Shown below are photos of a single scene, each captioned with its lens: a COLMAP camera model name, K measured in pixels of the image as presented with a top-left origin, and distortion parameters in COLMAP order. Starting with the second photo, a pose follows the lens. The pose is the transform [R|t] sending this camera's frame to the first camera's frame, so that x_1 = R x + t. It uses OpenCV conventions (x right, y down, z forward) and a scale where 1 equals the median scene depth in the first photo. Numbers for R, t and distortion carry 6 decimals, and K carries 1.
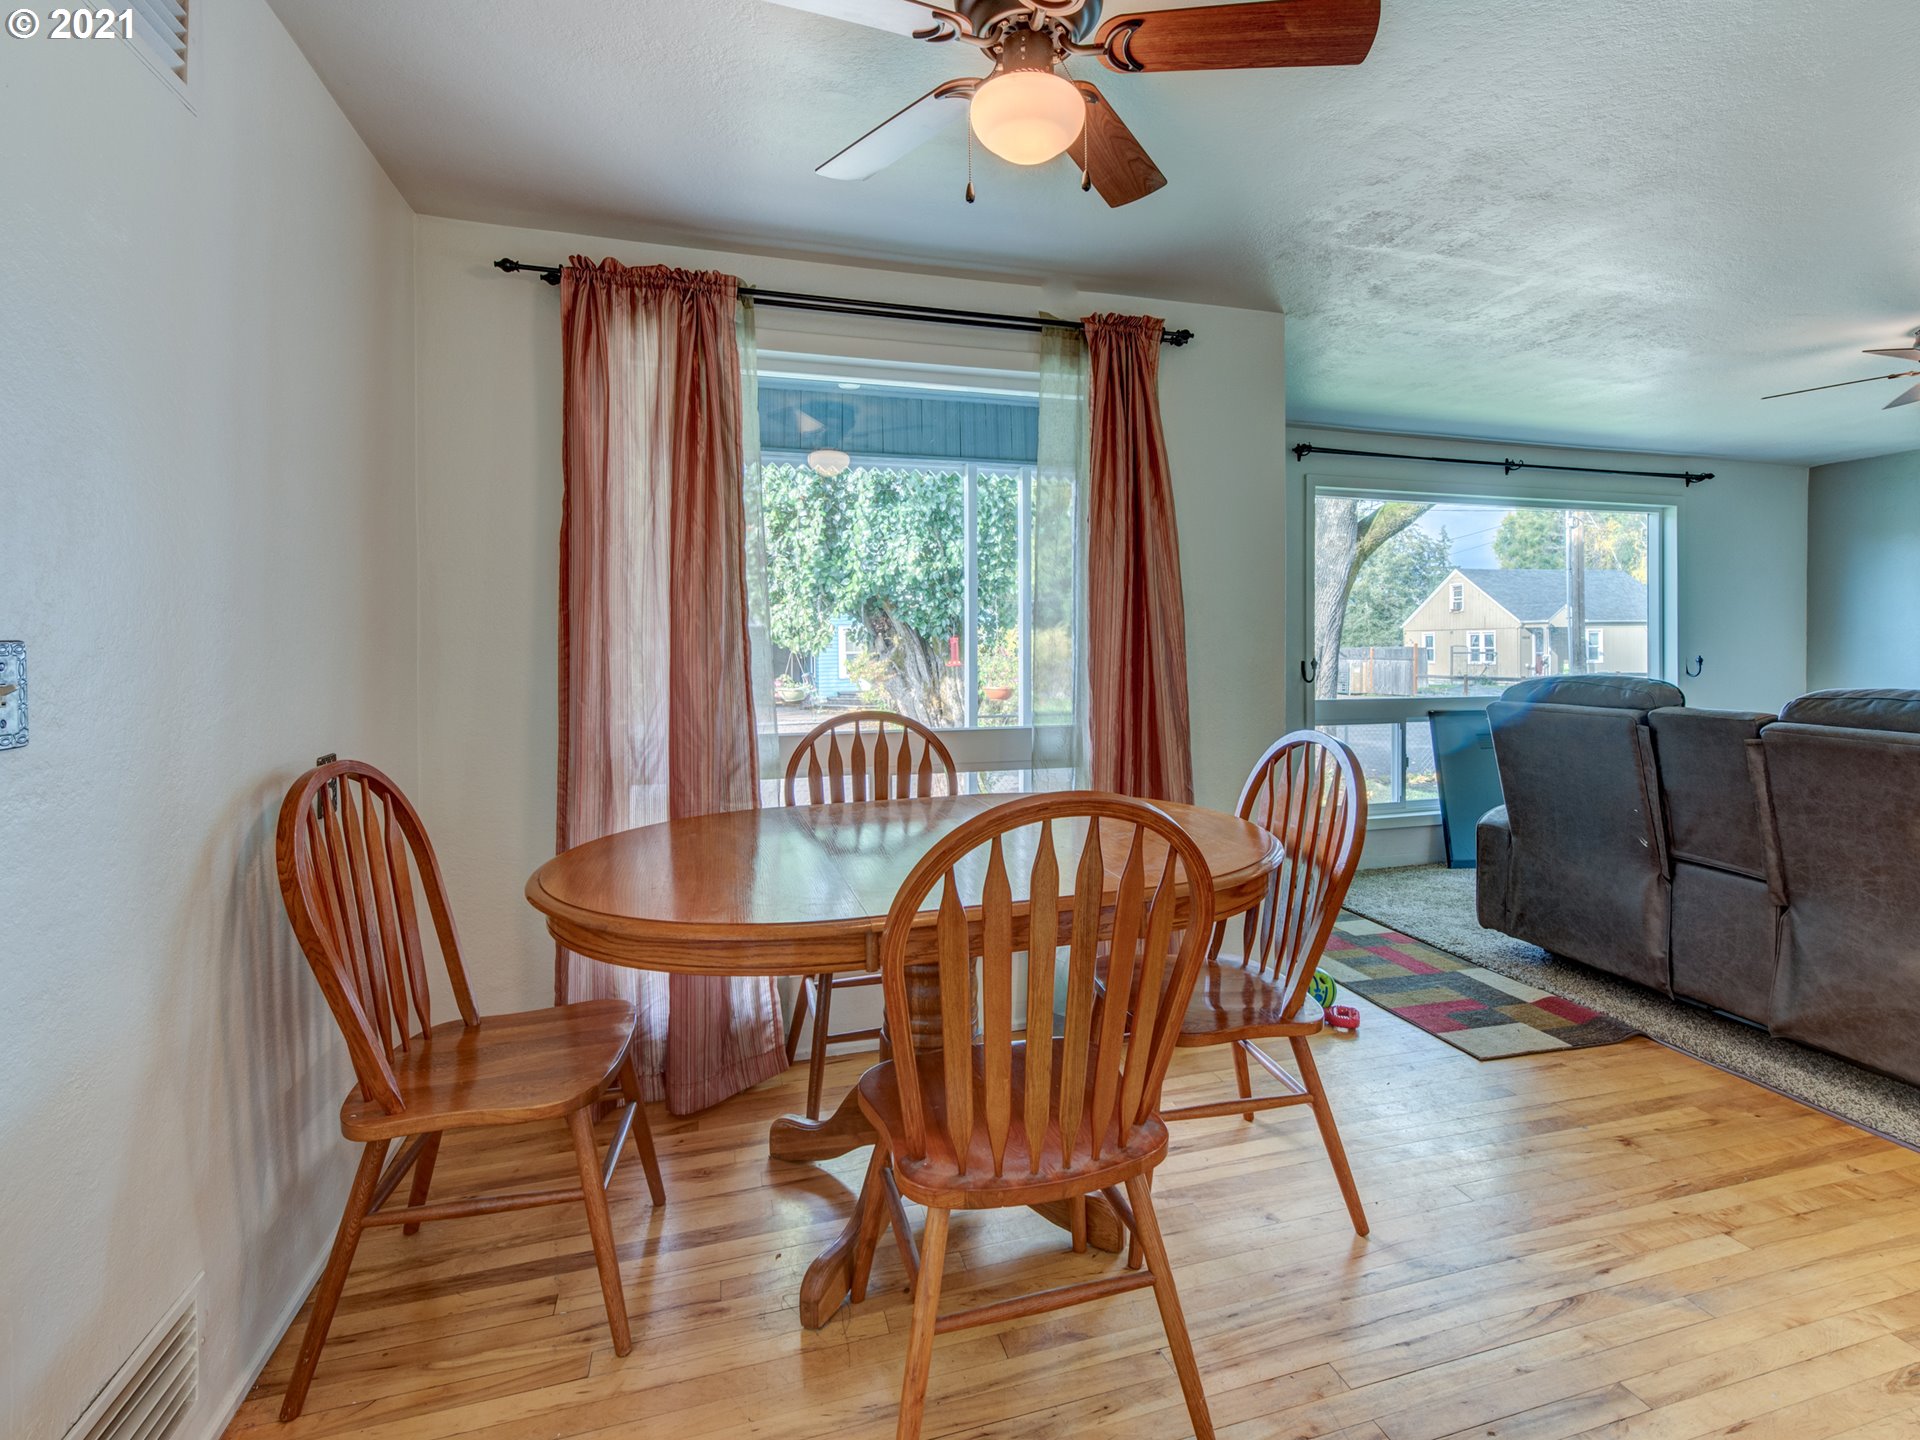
lens RADIAL K [[925.2, 0, 1034.3], [0, 925.2, 661.5], [0, 0, 1]] dist [0.015999, -0.004488]
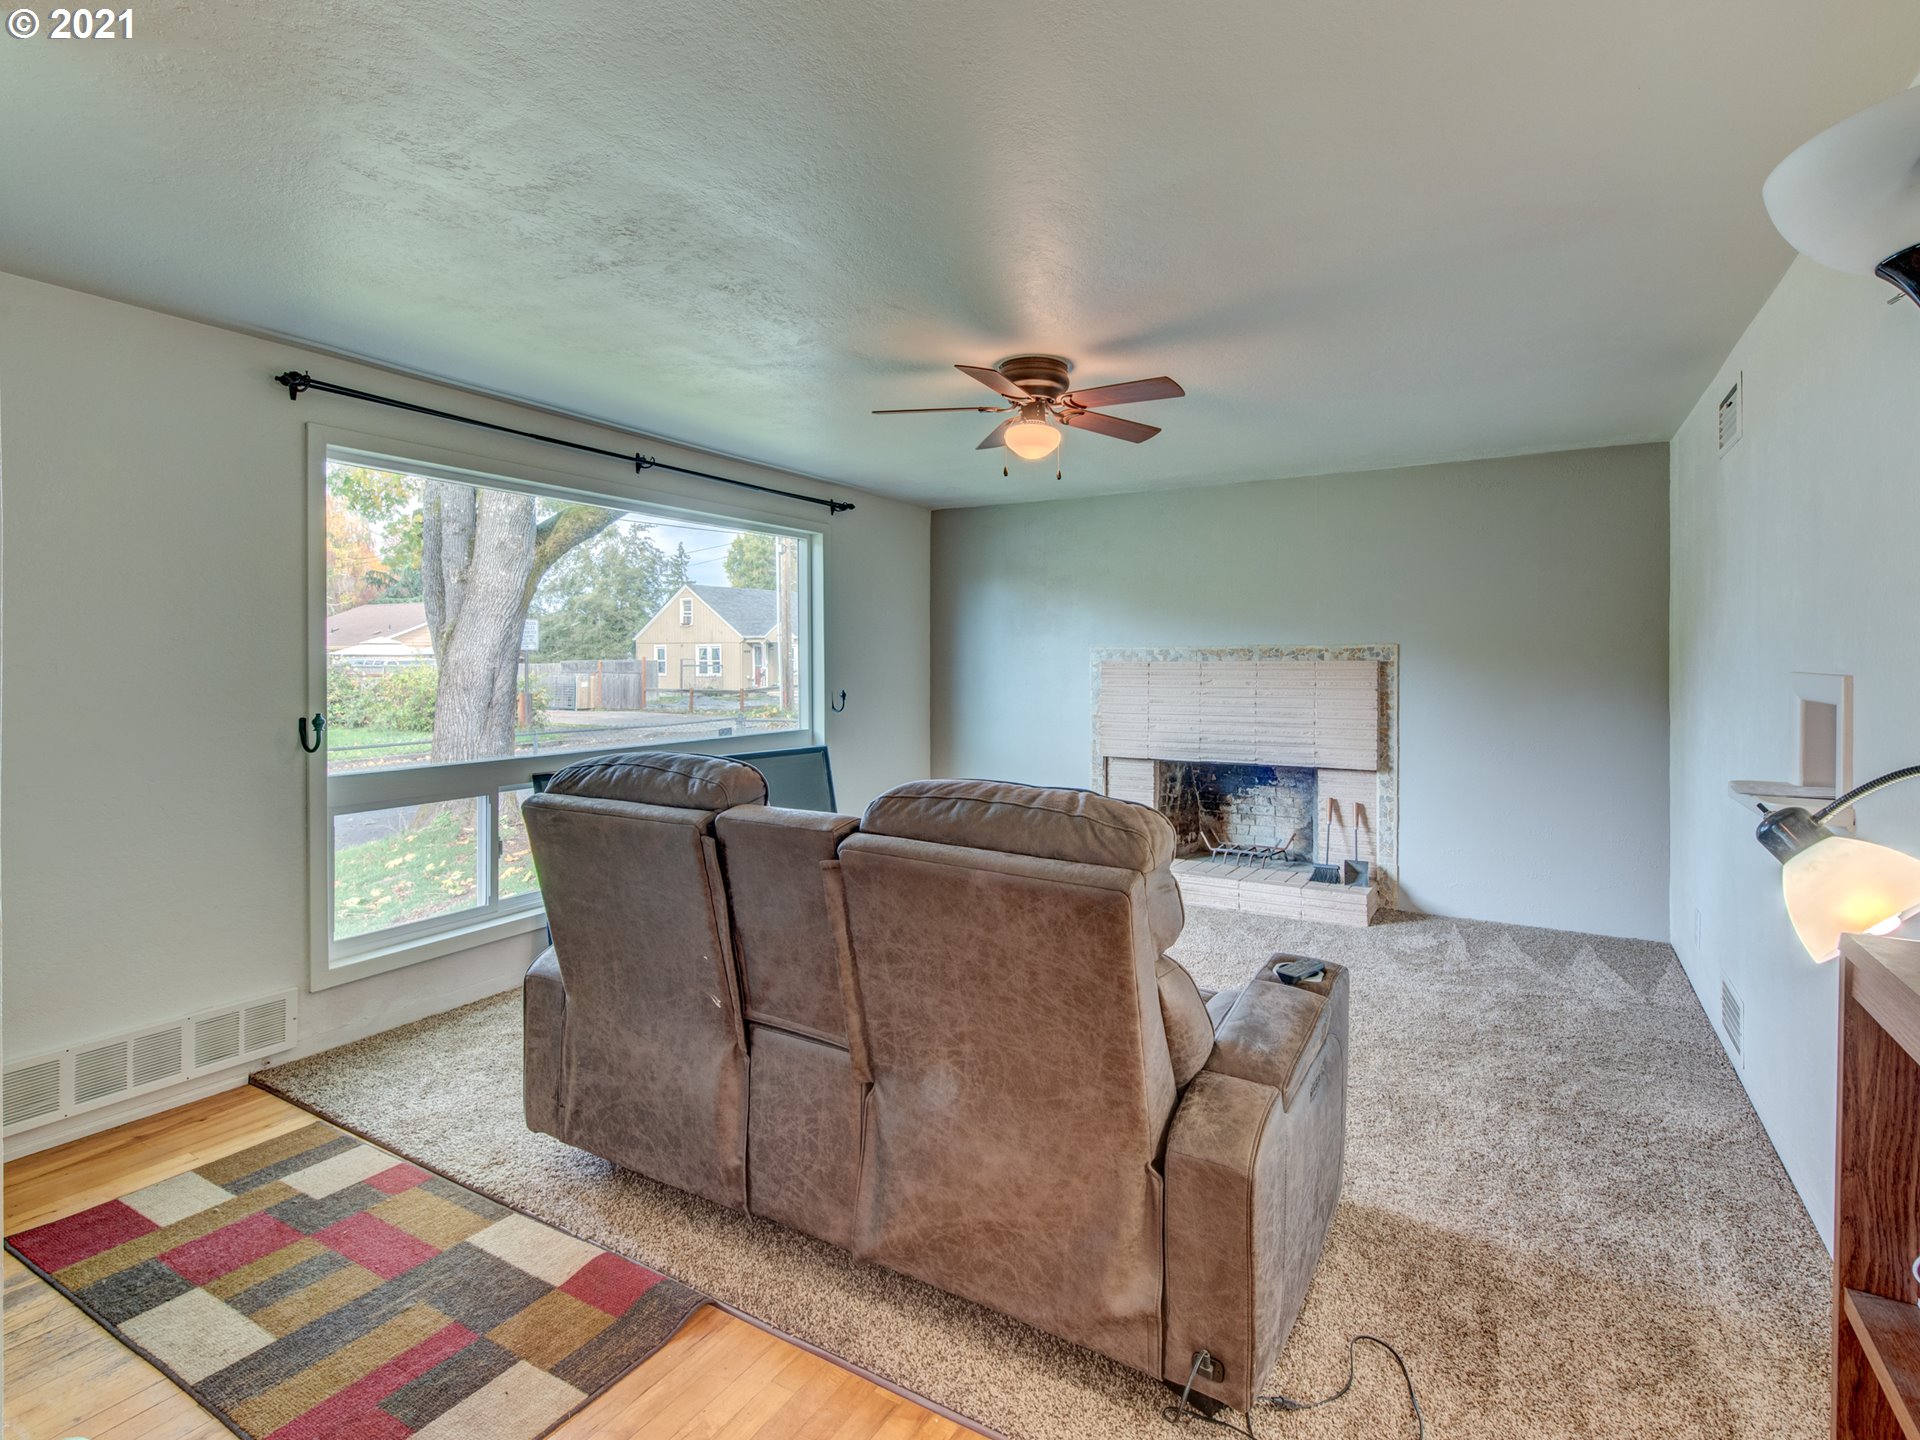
lens RADIAL K [[925.2, 0, 989.7], [0, 925.2, 663.6], [0, 0, 1]] dist [0.015999, -0.004488]
pose [[0.738134, 0.000587, 0.674654, 0.343742], [0.006515, 0.999947, -0.007998, -0.048124], [-0.674622, 0.010299, 0.738091, 0.359090]]
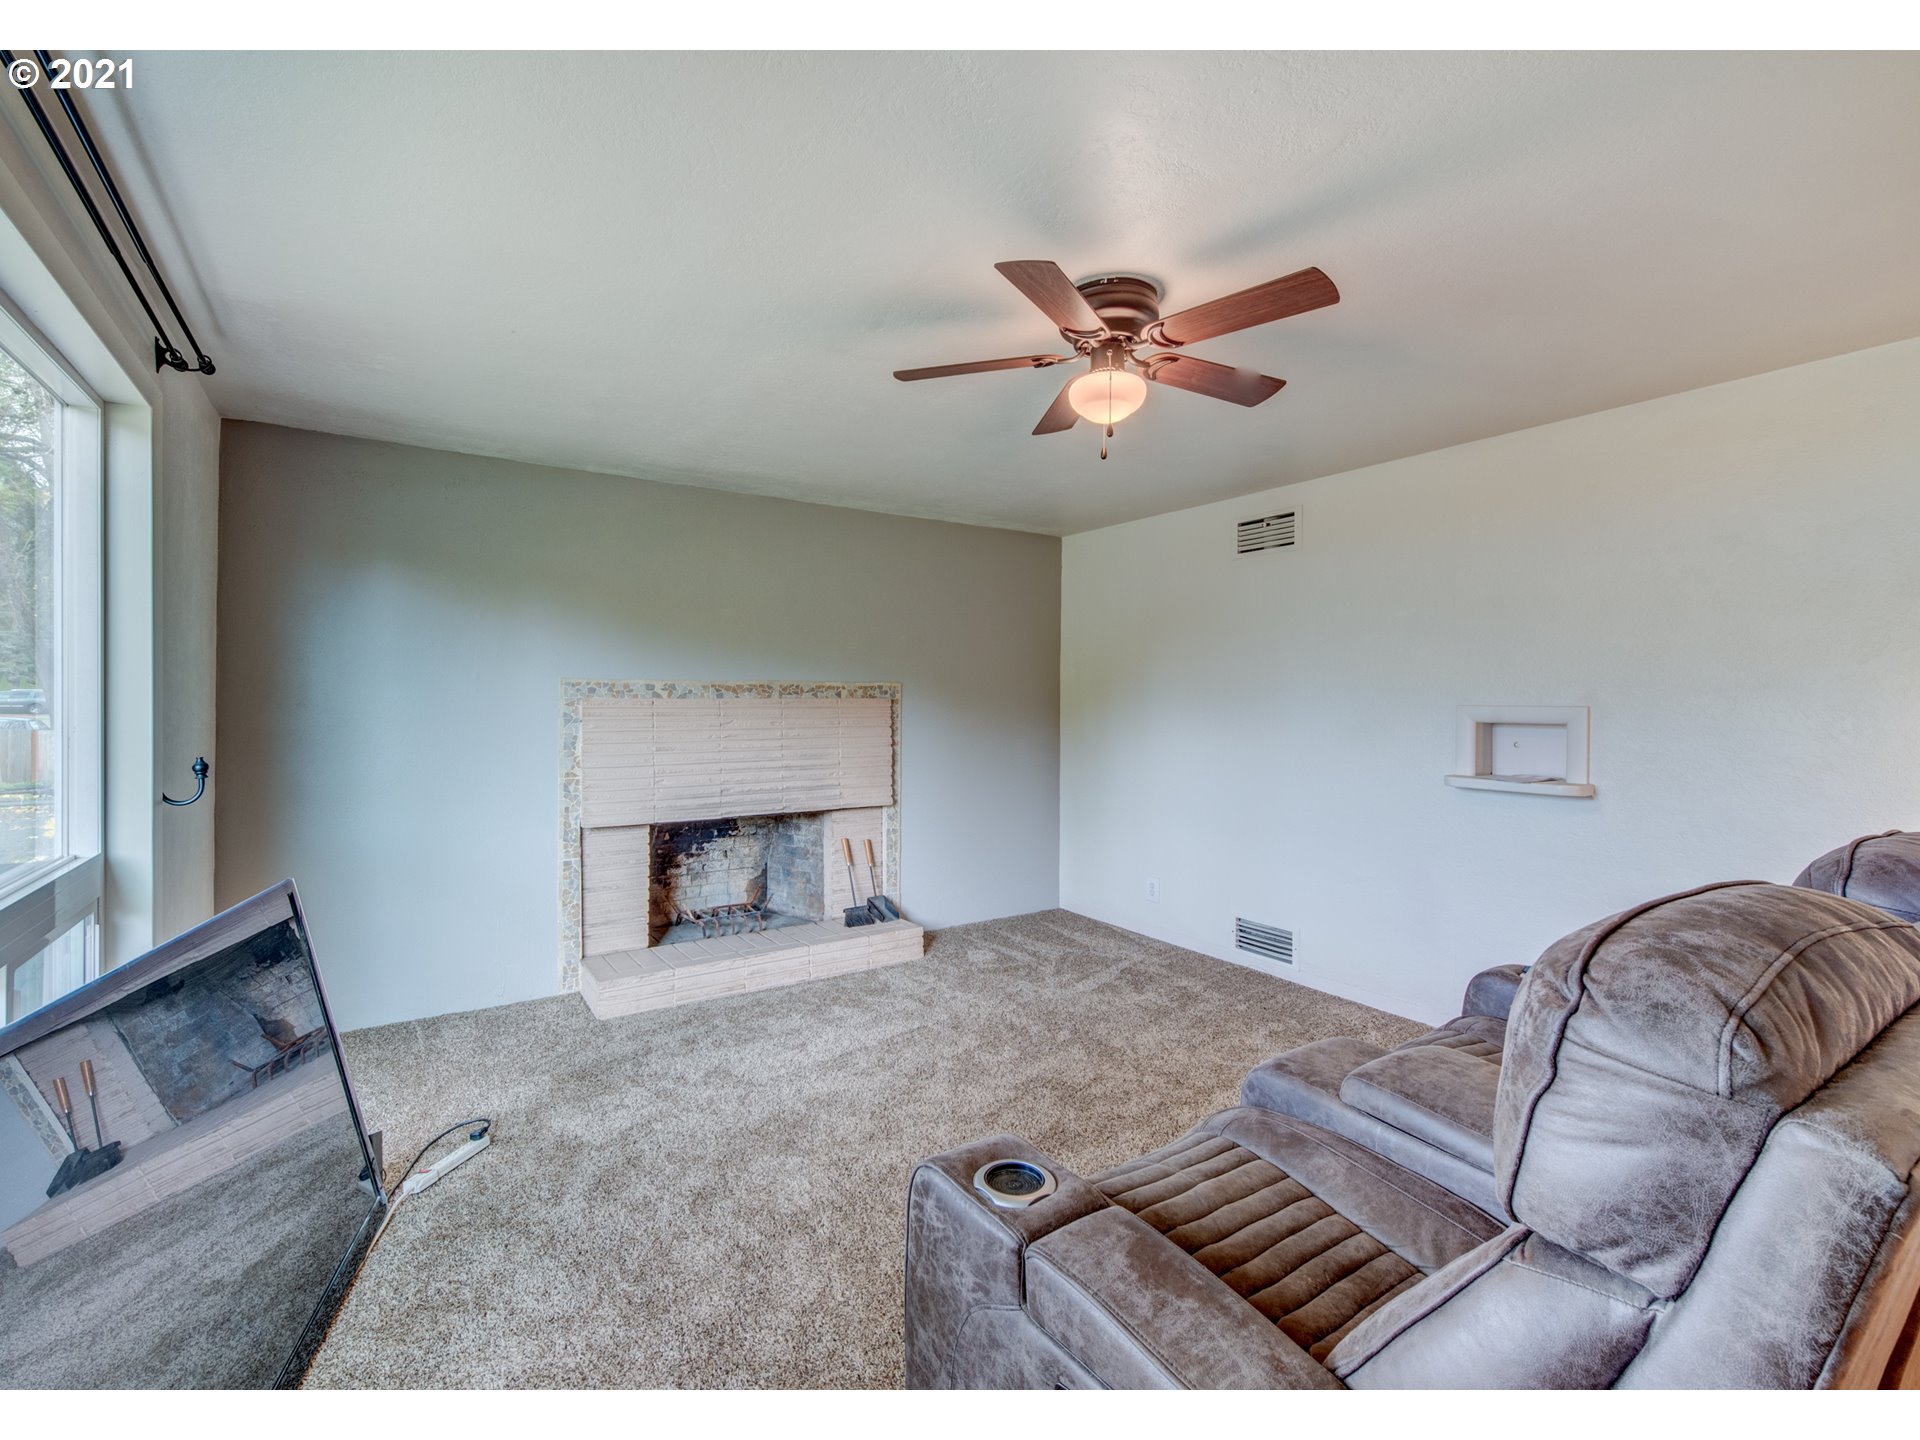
lens RADIAL K [[850.7, 0, 969.2], [0, 850.7, 700.4], [0, 0, 1]] dist [0.014667, 0.000071]
pose [[-0.247075, 0.004803, 0.968984, 0.423600], [0.012225, 0.999924, -0.001840, -0.054532], [-0.968919, 0.011391, -0.247115, 1.470508]]
